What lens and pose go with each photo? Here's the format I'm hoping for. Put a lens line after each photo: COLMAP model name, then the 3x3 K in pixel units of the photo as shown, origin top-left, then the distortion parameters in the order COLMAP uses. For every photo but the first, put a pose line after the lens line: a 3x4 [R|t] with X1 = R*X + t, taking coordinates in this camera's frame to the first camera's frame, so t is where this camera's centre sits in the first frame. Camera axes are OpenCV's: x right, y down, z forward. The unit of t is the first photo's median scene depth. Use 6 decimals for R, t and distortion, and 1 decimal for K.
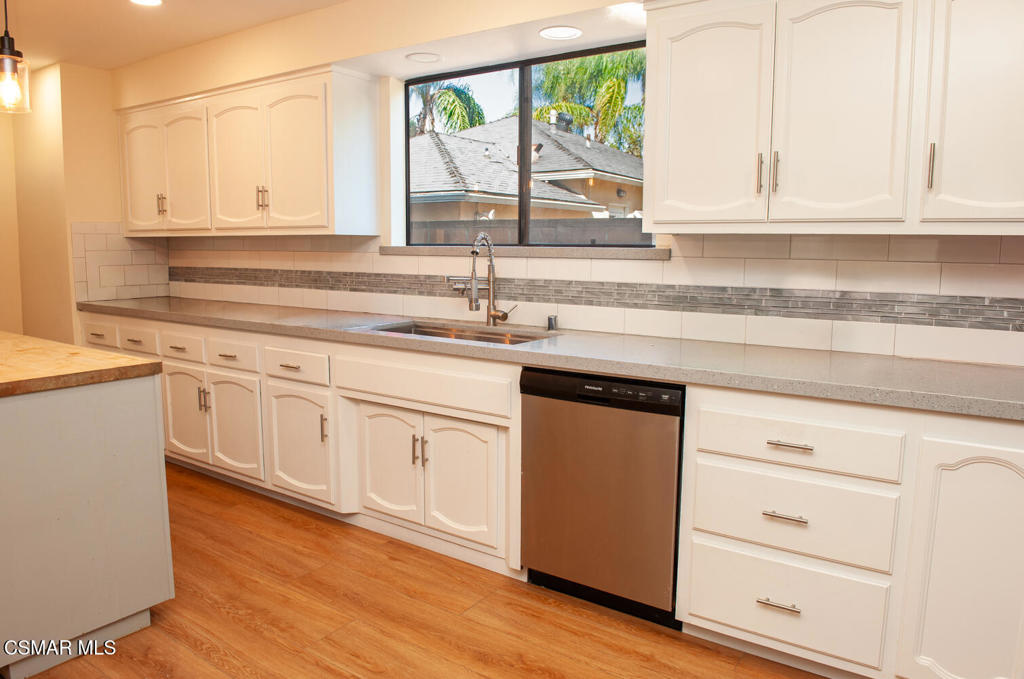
lens RADIAL K [[697.5, 0, 509.7], [0, 697.5, 339.4], [0, 0, 1]] dist [-0.044764, -0.004755]
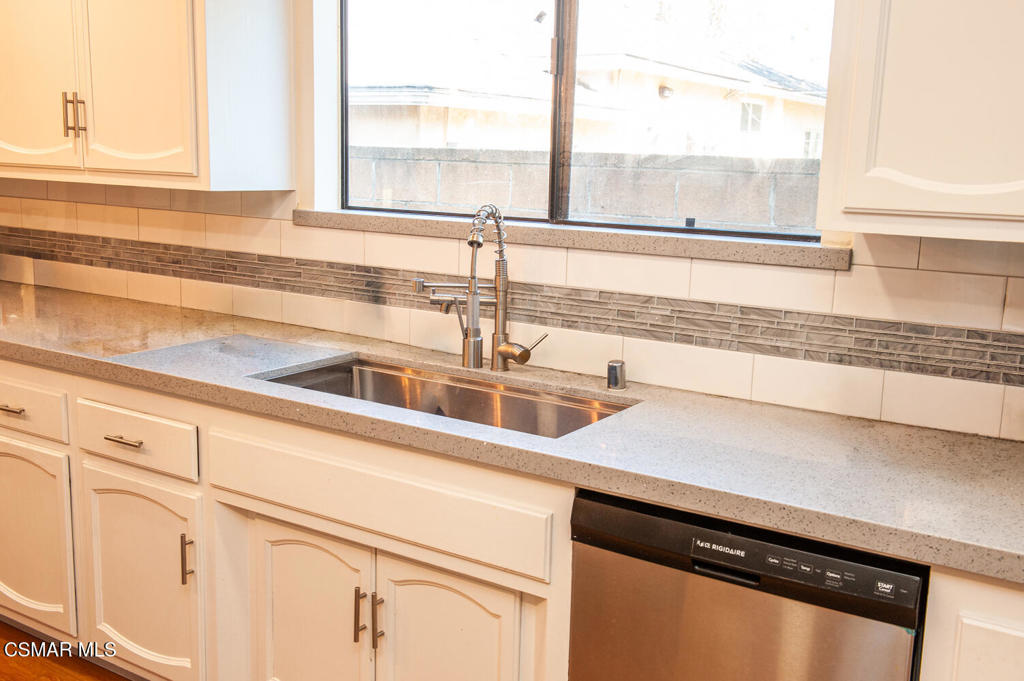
lens RADIAL K [[998.5, 0, 516.3], [0, 998.5, 338.8], [0, 0, 1]] dist [0.020148, 0.000000]
pose [[0.999080, 0.015116, 0.040130, -0.046461], [-0.017097, 0.998628, 0.049491, -0.086734], [-0.039327, -0.050131, 0.997968, 0.225679]]
